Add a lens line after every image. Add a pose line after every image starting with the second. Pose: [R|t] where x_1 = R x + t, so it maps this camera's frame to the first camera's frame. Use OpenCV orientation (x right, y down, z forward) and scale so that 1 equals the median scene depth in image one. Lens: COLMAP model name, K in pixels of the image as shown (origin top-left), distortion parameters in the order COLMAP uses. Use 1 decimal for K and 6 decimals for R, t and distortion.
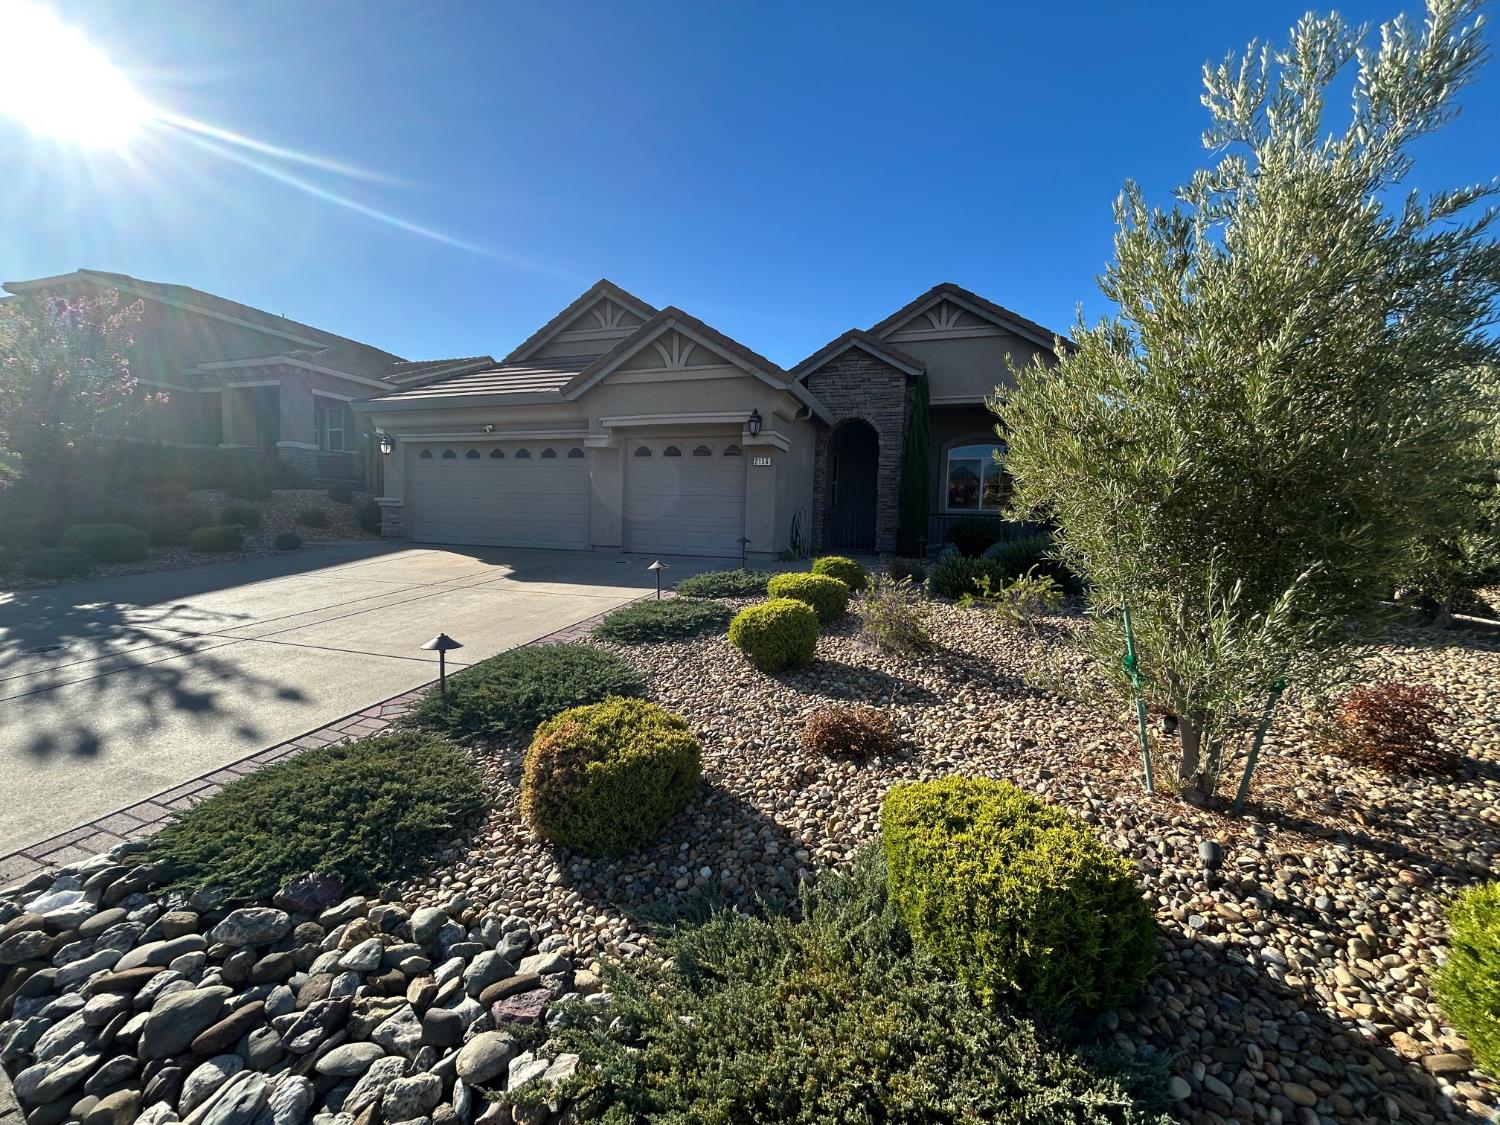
lens RADIAL K [[606.6, 0, 742.8], [0, 606.6, 570.7], [0, 0, 1]] dist [0.001386, 0.000066]
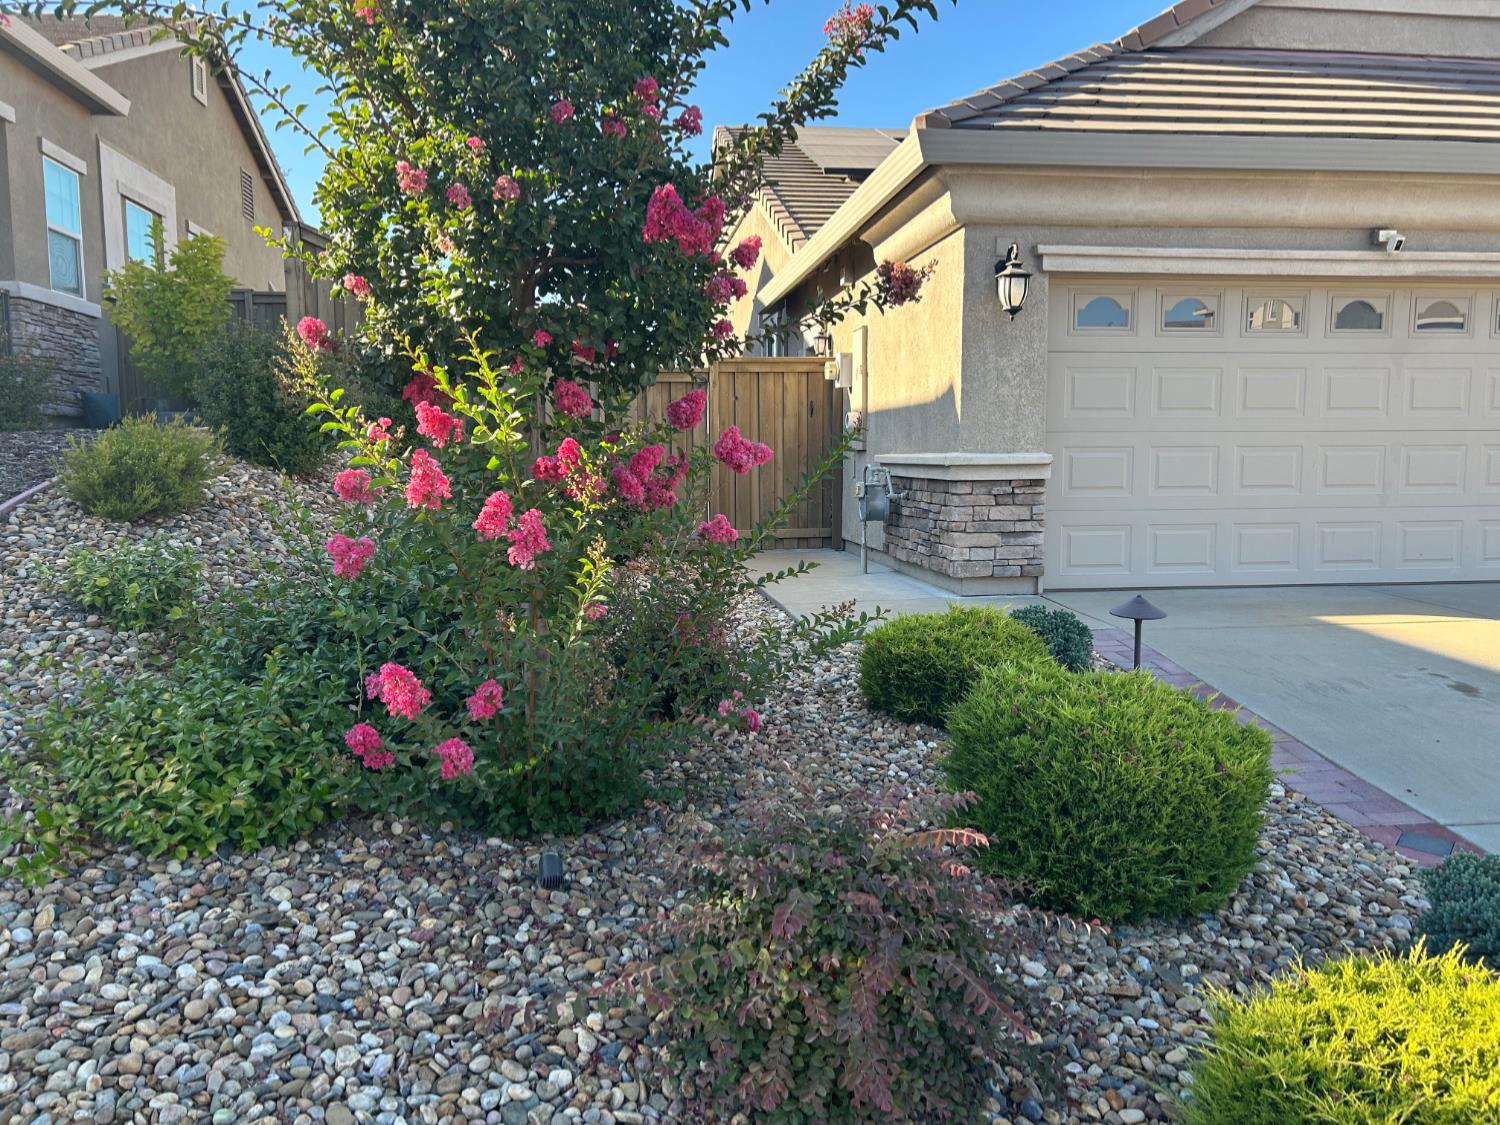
lens RADIAL K [[1154.2, 0, 748.5], [0, 1154.2, 569.7], [0, 0, 1]] dist [0.029486, -0.016143]
pose [[0.894474, -0.079550, 0.439986, -1.013897], [0.064348, 0.996705, 0.049388, -0.104369], [-0.442464, -0.015864, 0.896646, 0.560840]]
